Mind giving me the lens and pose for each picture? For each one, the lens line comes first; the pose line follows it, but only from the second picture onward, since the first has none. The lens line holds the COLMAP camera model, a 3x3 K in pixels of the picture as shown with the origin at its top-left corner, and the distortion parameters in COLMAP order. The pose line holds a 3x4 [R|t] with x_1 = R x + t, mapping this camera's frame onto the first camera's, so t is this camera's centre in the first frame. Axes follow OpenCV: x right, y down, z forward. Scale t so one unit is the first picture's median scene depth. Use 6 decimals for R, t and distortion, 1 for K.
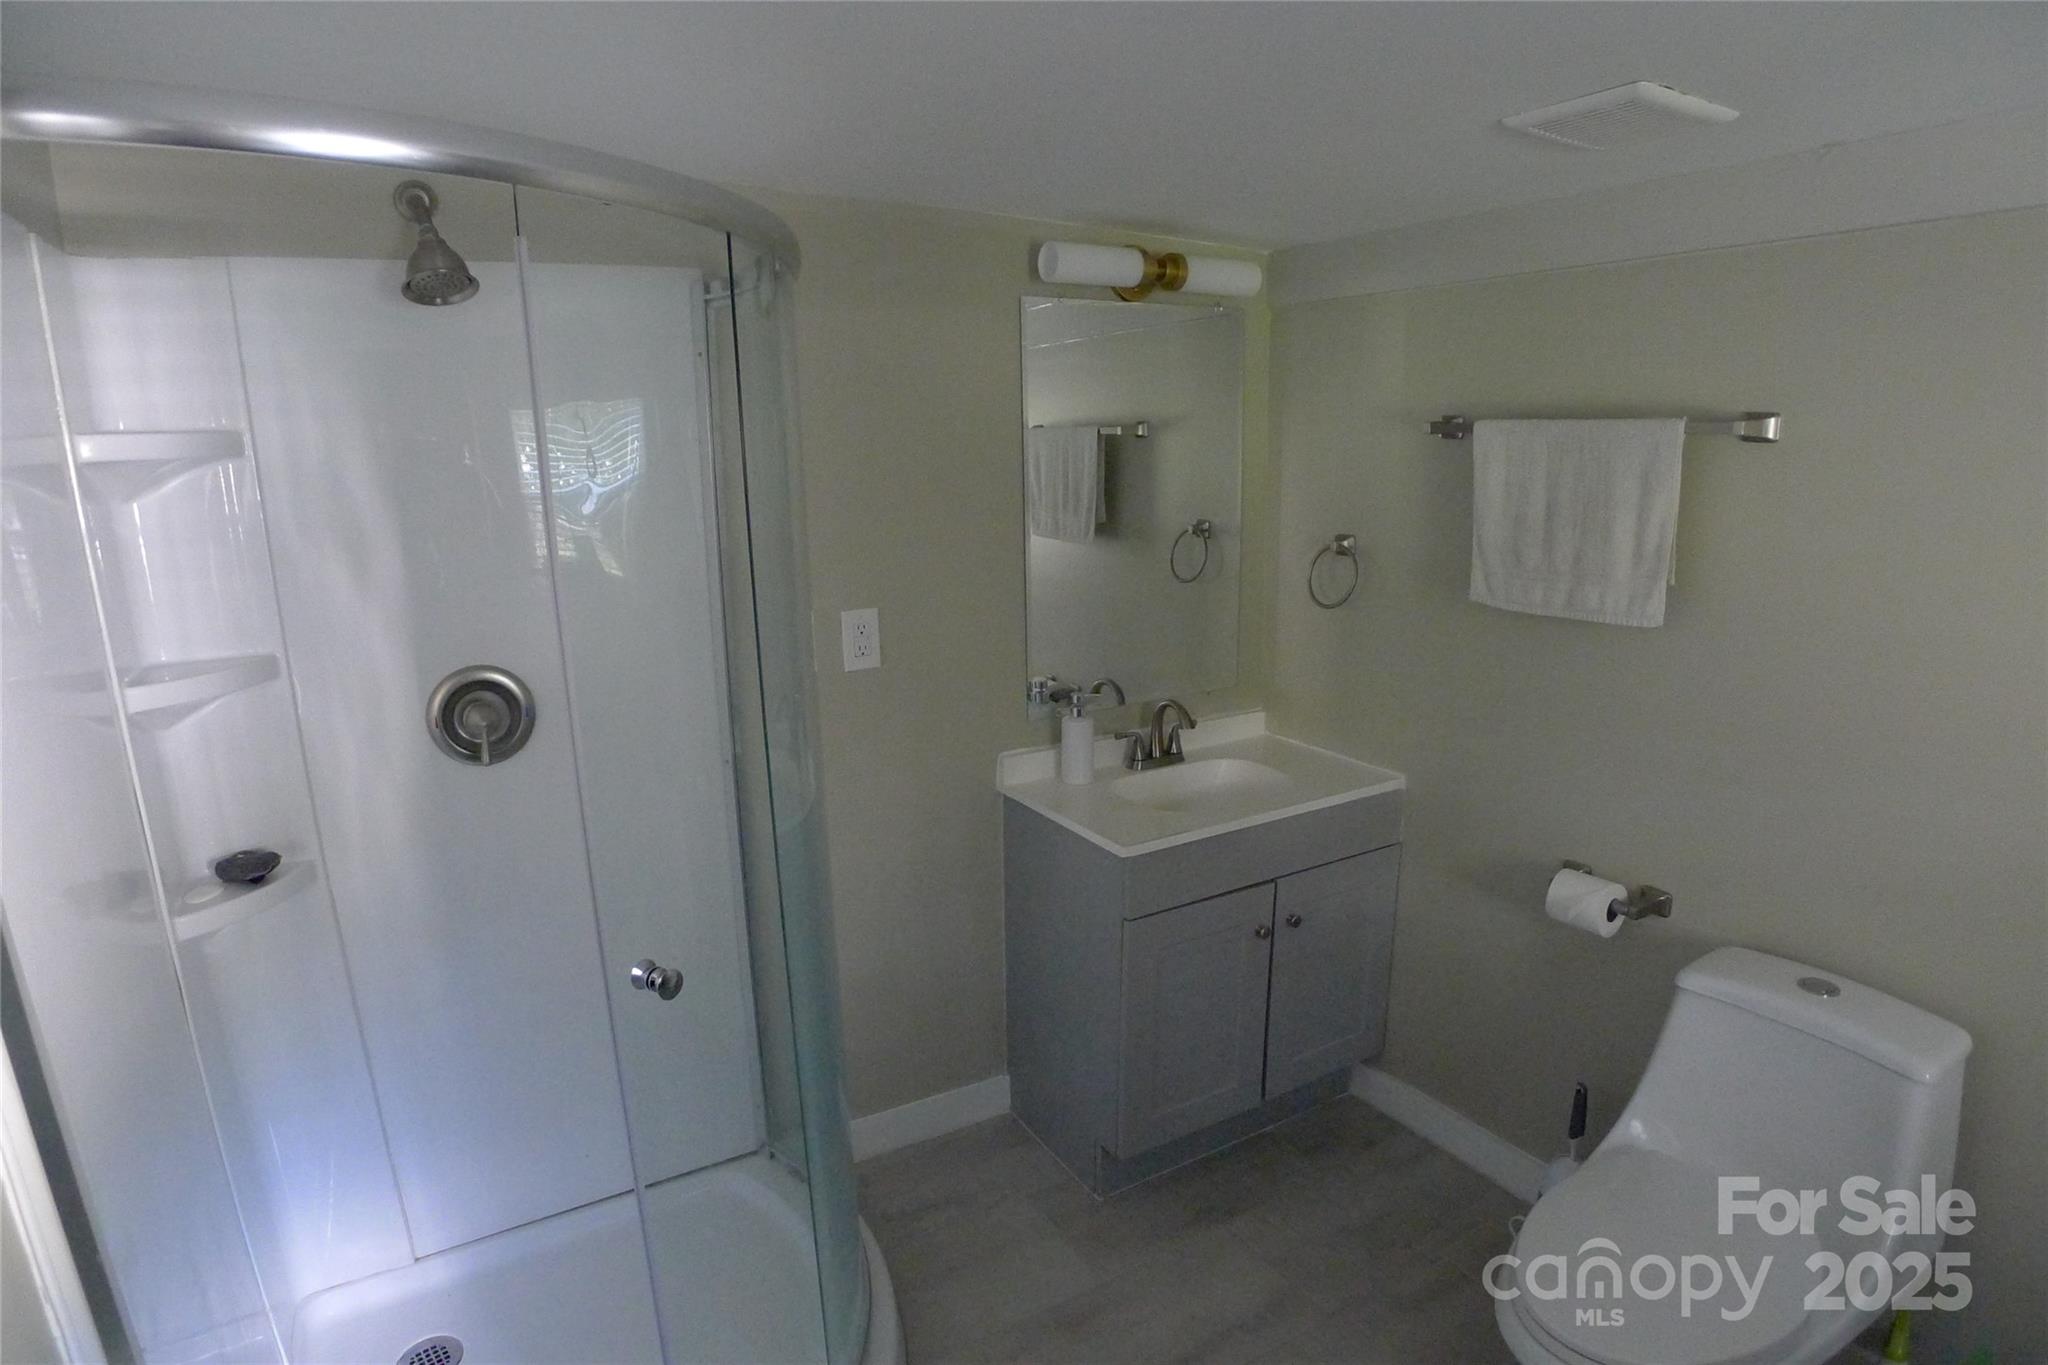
lens RADIAL K [[1073.8, 0, 1024.0], [0, 1073.8, 682.5], [0, 0, 1]] dist [-0.057234, 0.000231]
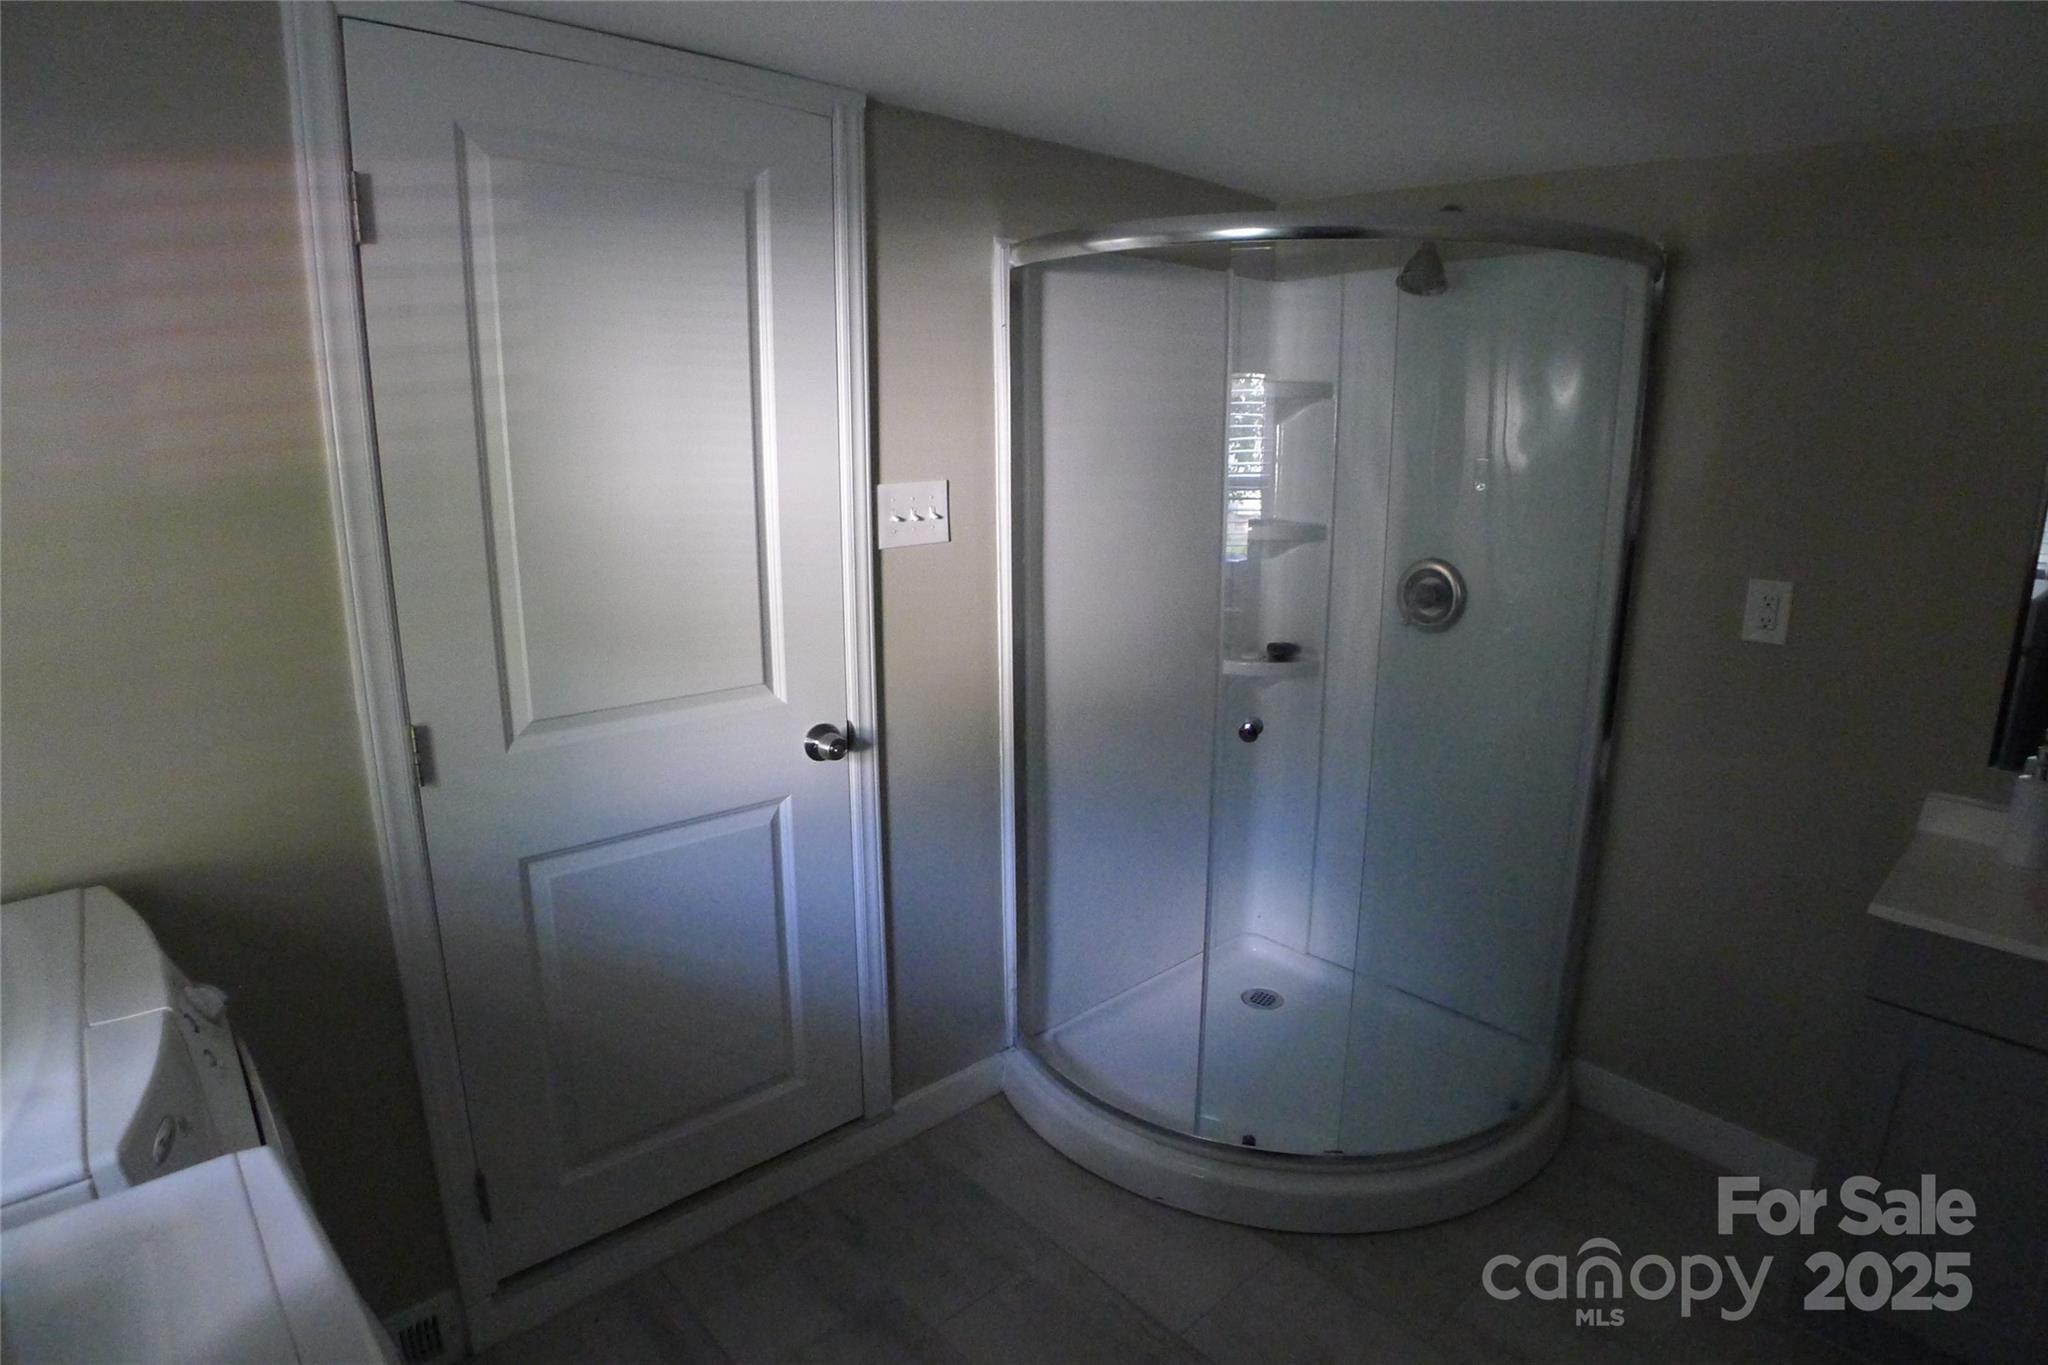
lens RADIAL K [[1073.8, 0, 1024.0], [0, 1073.8, 682.5], [0, 0, 1]] dist [-0.057234, 0.000231]
pose [[0.232944, 0.245962, -0.940872, 0.710718], [-0.238458, 0.952398, 0.189937, 0.002408], [0.942802, 0.180114, 0.280507, 0.145623]]
